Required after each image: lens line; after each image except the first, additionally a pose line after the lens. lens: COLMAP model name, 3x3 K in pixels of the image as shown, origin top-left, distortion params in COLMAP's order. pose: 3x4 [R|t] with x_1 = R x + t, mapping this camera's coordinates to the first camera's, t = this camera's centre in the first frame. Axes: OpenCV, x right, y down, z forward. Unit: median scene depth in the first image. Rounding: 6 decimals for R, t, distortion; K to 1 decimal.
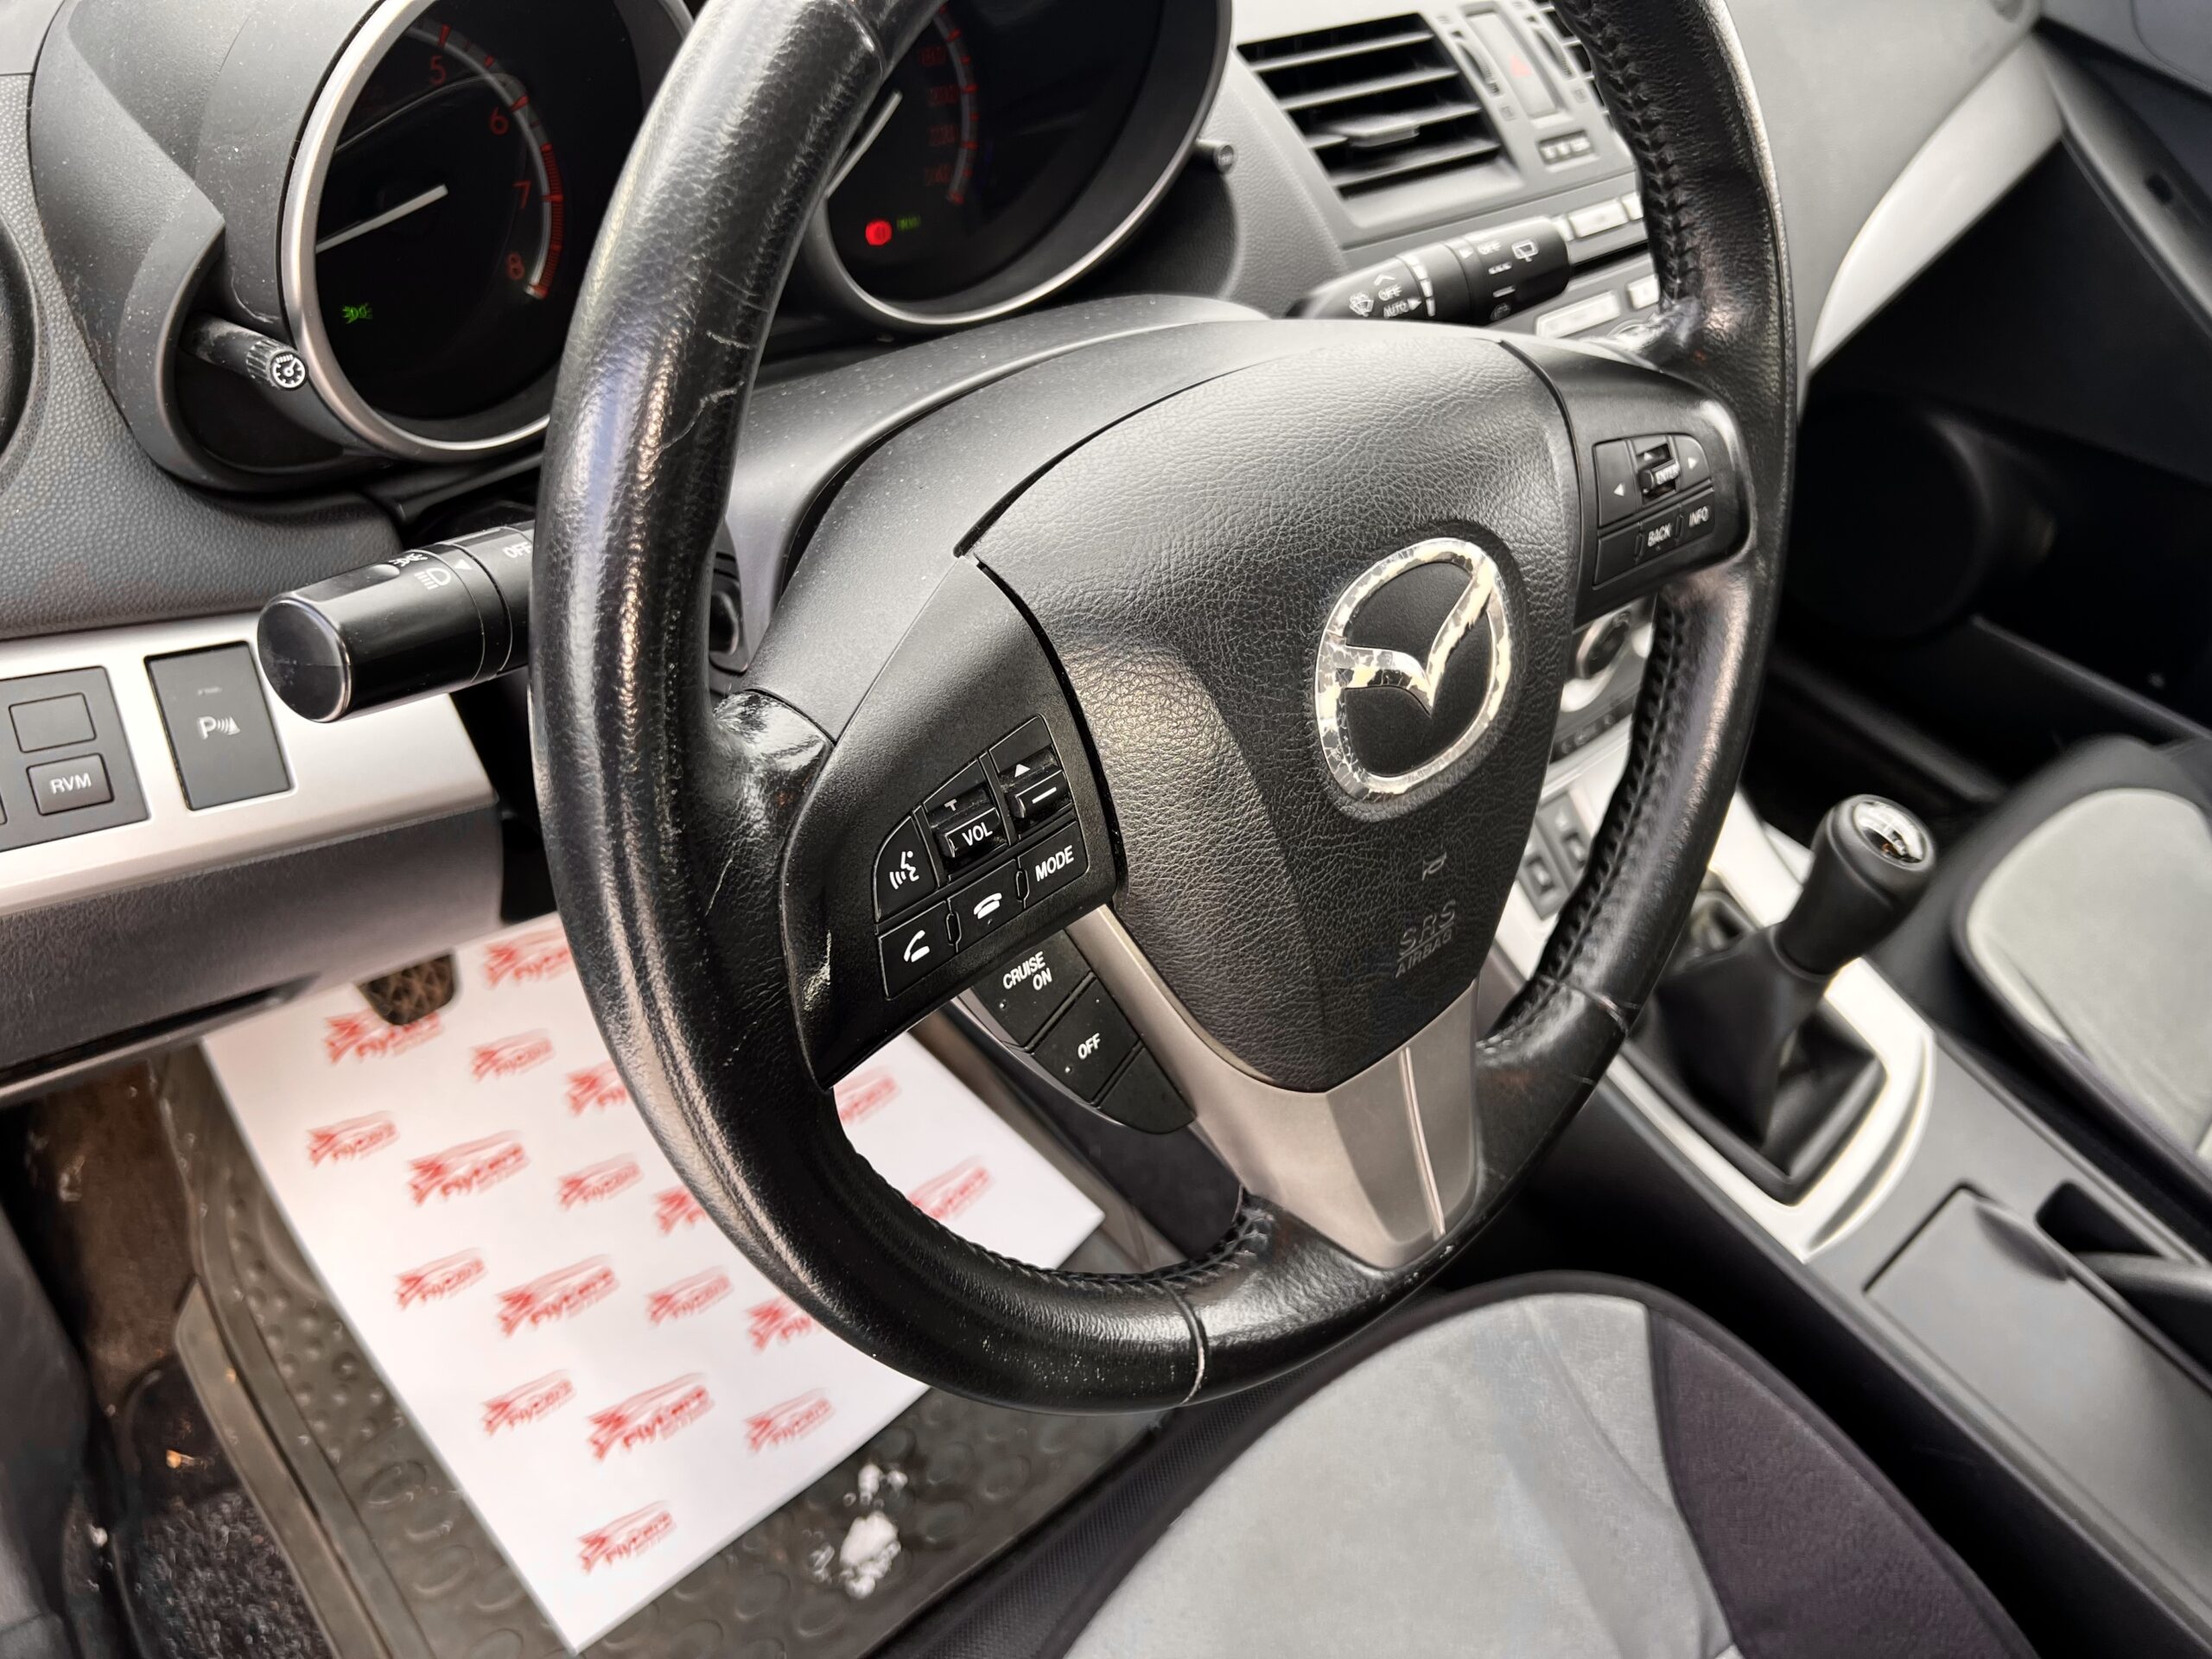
lens RADIAL K [[1706.0, 0, 1070.3], [0, 1706.0, 831.6], [0, 0, 1]] dist [0.043992, -0.060591]
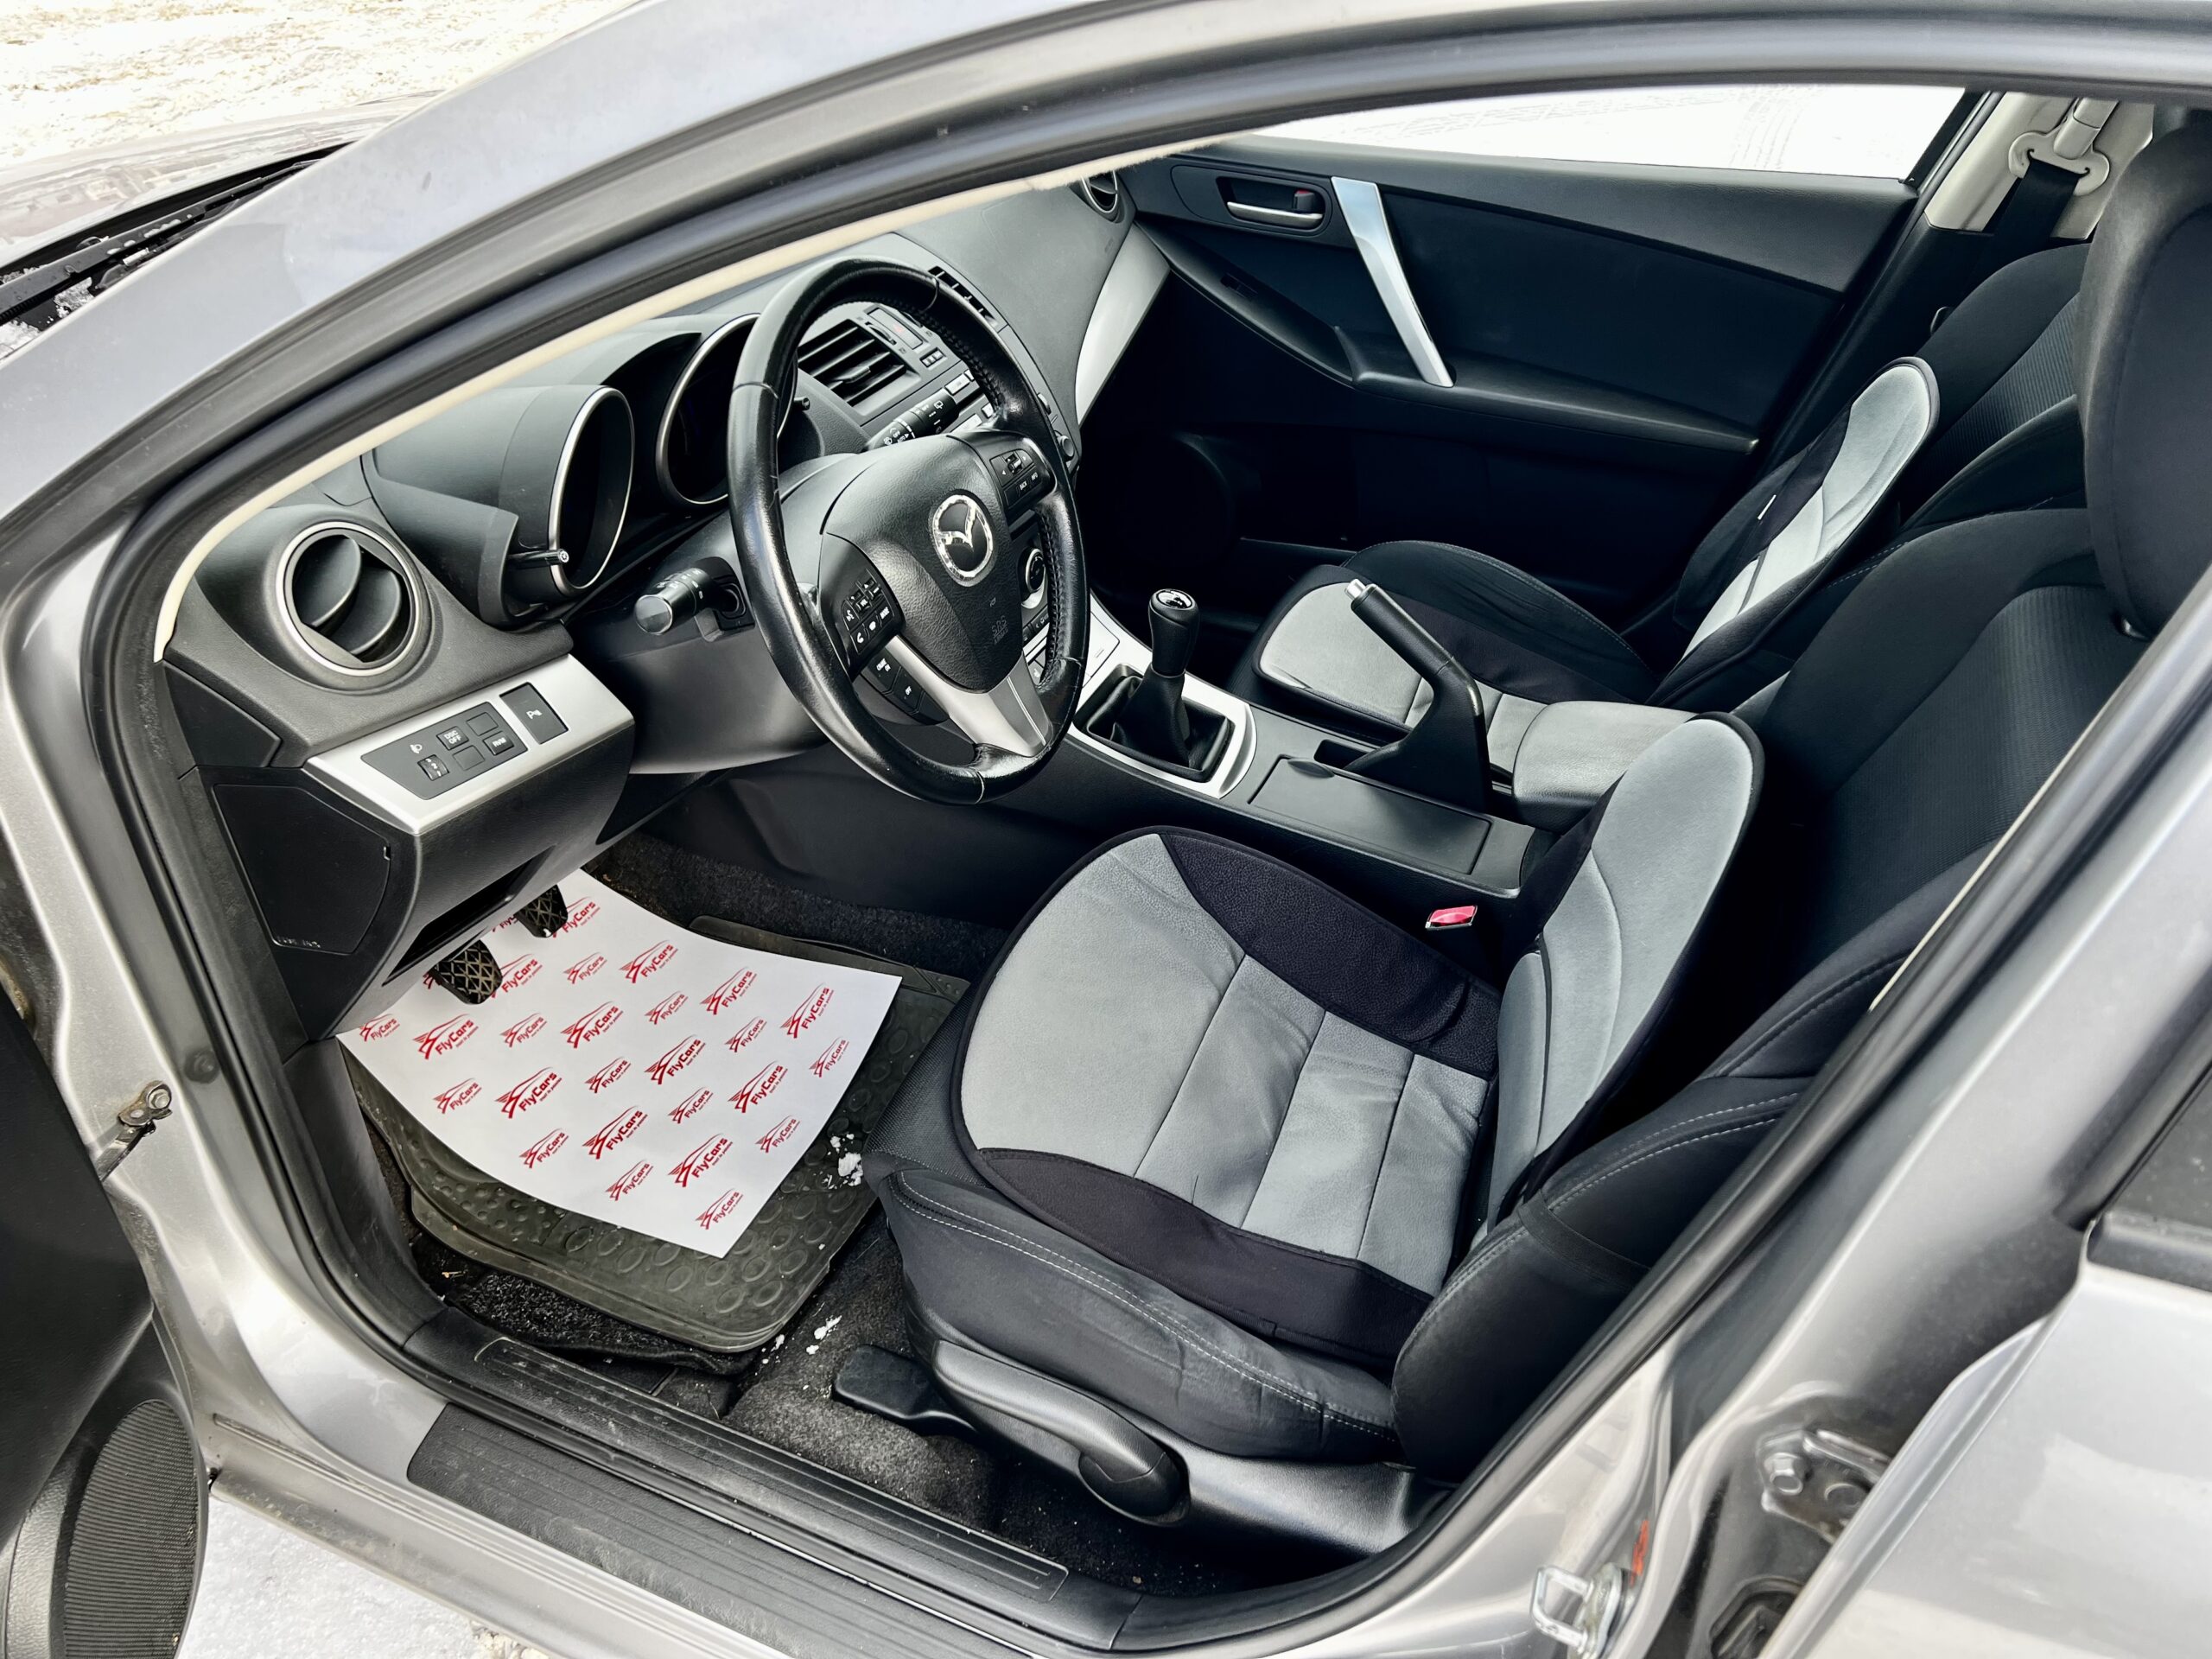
lens RADIAL K [[1706.0, 0, 1109.8], [0, 1706.0, 835.5], [0, 0, 1]] dist [0.043992, -0.060591]
pose [[0.895282, -0.340478, 0.287307, -0.454073], [0.367937, 0.928715, -0.045946, 0.464129], [-0.251182, 0.146846, 0.956736, -1.396029]]
